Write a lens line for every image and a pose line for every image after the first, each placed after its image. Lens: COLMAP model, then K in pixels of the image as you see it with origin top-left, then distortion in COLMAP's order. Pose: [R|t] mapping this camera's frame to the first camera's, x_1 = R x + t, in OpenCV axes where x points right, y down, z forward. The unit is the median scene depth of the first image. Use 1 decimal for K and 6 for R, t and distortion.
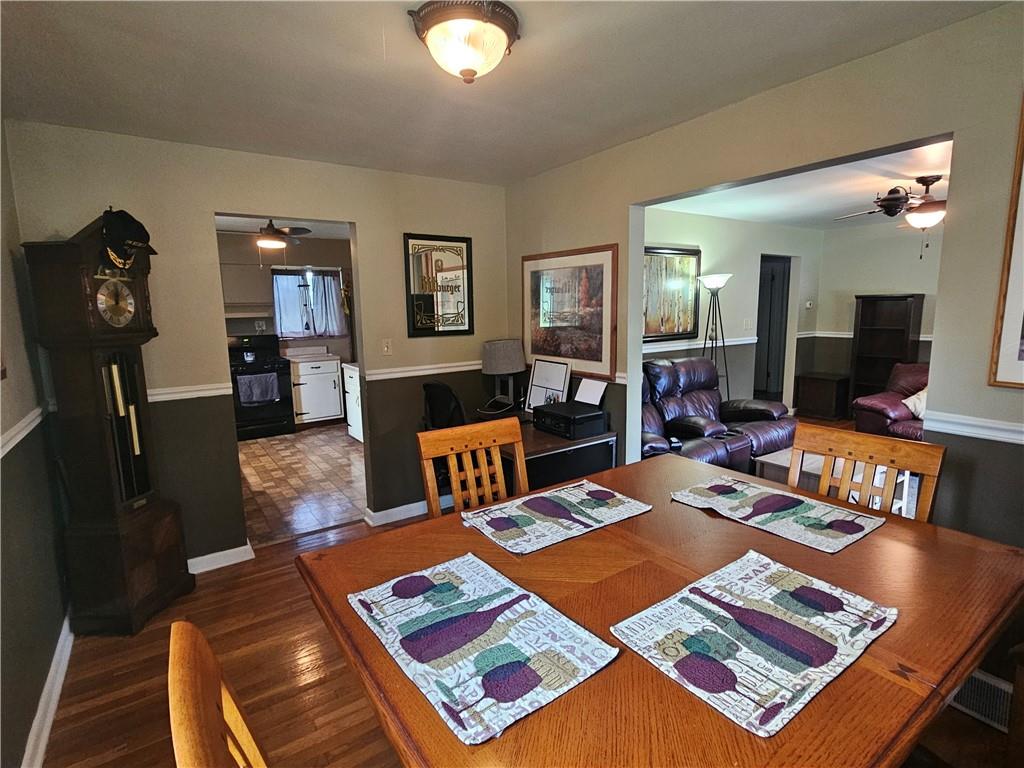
lens RADIAL K [[518.2, 0, 512.0], [0, 518.2, 384.0], [0, 0, 1]] dist [-0.004219, -0.000343]
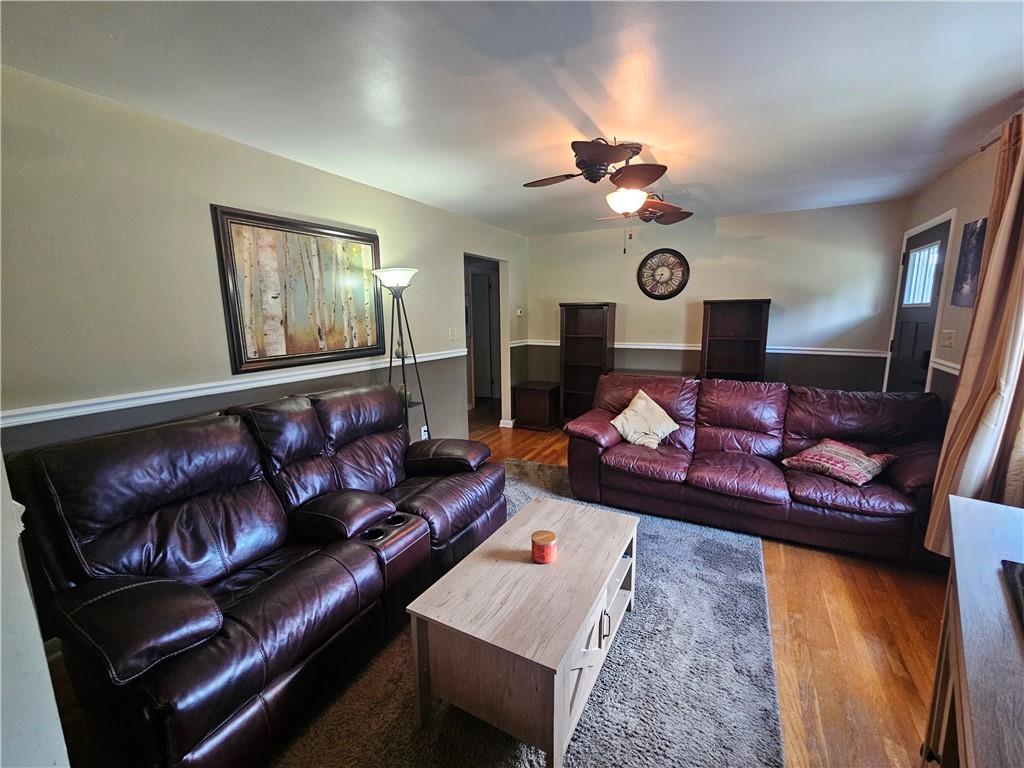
lens RADIAL K [[428.1, 0, 512.0], [0, 428.1, 384.0], [0, 0, 1]] dist [0.000442, 0.000048]
pose [[0.893015, -0.064525, 0.445378, 0.252823], [0.060615, 0.997895, 0.023036, -0.050618], [-0.445927, 0.006425, 0.895046, 0.374546]]
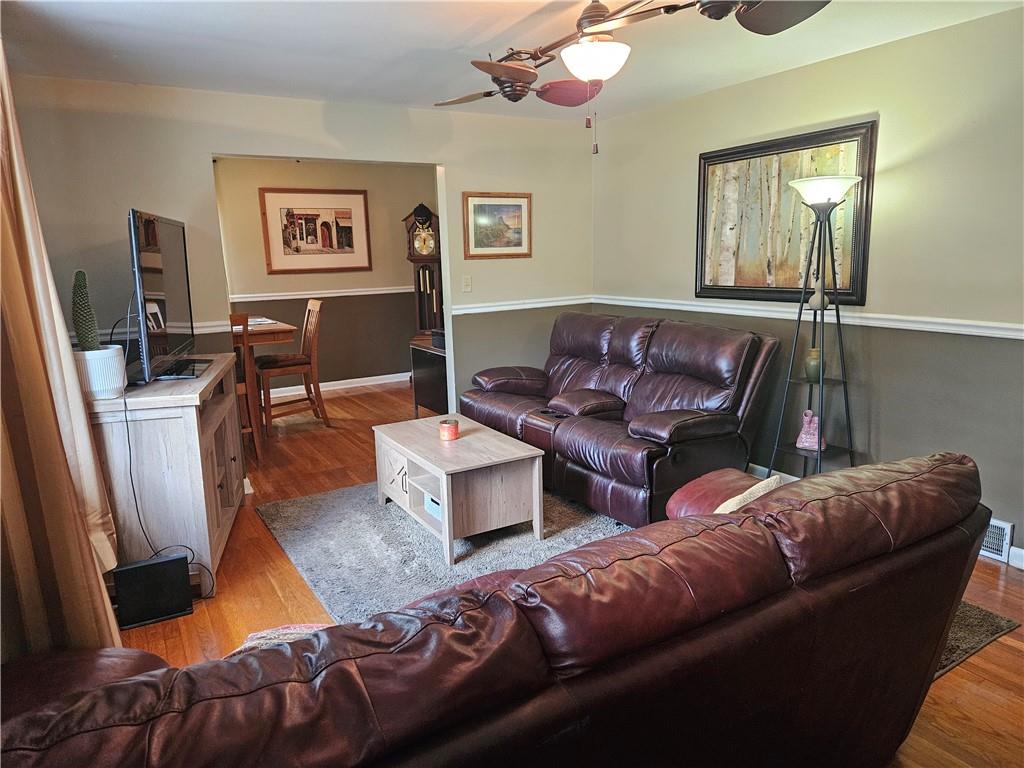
lens RADIAL K [[683.7, 0, 512.0], [0, 683.7, 384.0], [0, 0, 1]] dist [0.008213, 0.001205]
pose [[-0.065965, 0.214681, -0.974454, 1.069549], [-0.119636, 0.967835, 0.221321, -0.125365], [0.990624, 0.131179, -0.038160, 0.734041]]
